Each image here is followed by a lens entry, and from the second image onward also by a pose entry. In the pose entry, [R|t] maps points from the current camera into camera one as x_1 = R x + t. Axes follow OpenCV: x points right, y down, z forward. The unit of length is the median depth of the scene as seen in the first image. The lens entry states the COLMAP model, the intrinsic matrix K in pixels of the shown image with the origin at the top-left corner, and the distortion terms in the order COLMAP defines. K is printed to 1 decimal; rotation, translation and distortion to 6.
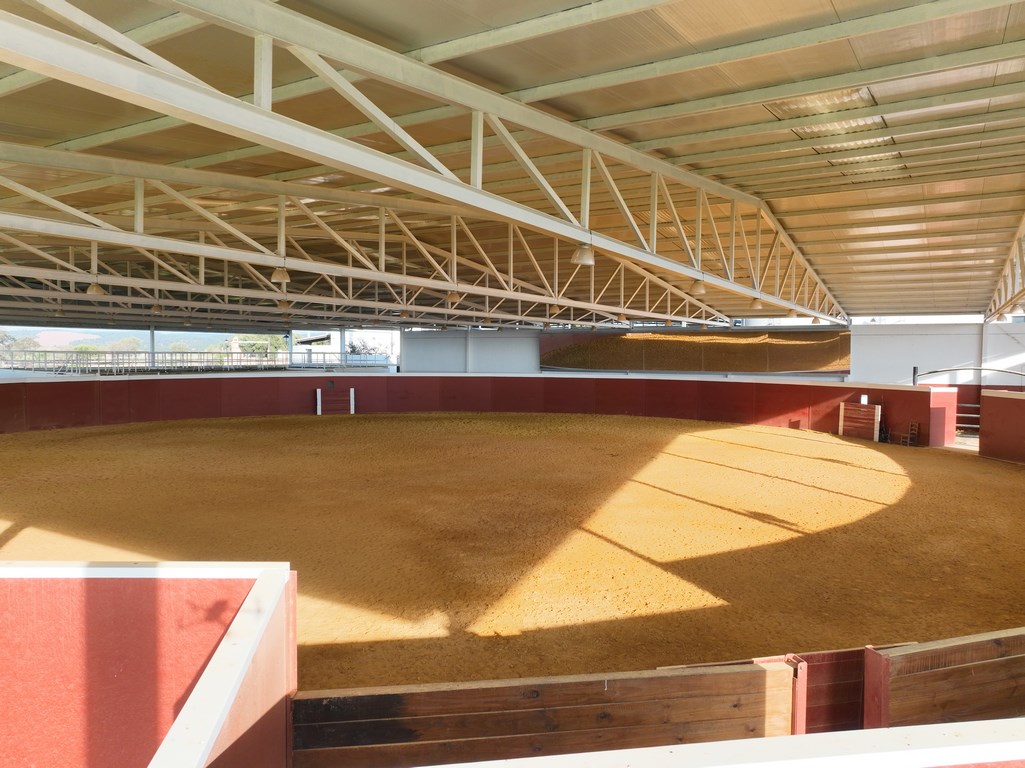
lens RADIAL K [[726.5, 0, 516.0], [0, 726.5, 381.7], [0, 0, 1]] dist [-0.001018, 0.009869]
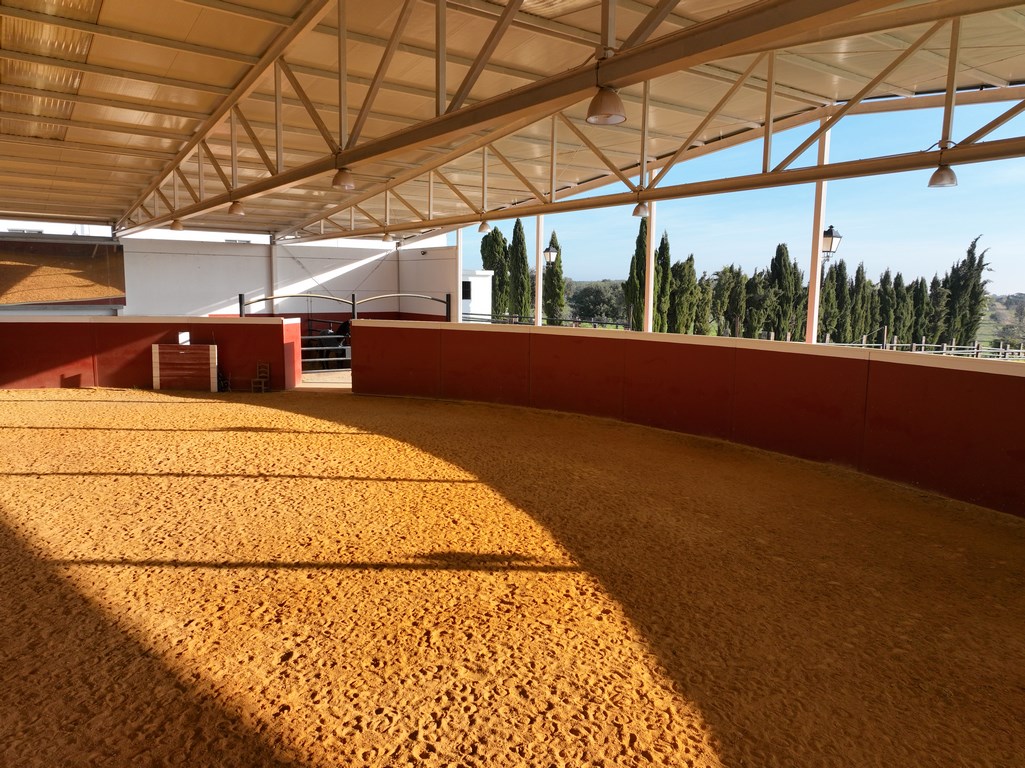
lens RADIAL K [[726.5, 0, 512.7], [0, 726.5, 387.9], [0, 0, 1]] dist [-0.001018, 0.009869]
pose [[0.414518, -0.126919, 0.901147, -0.116752], [0.033574, 0.991686, 0.124227, -0.012243], [-0.909421, -0.021240, 0.415333, 0.653234]]
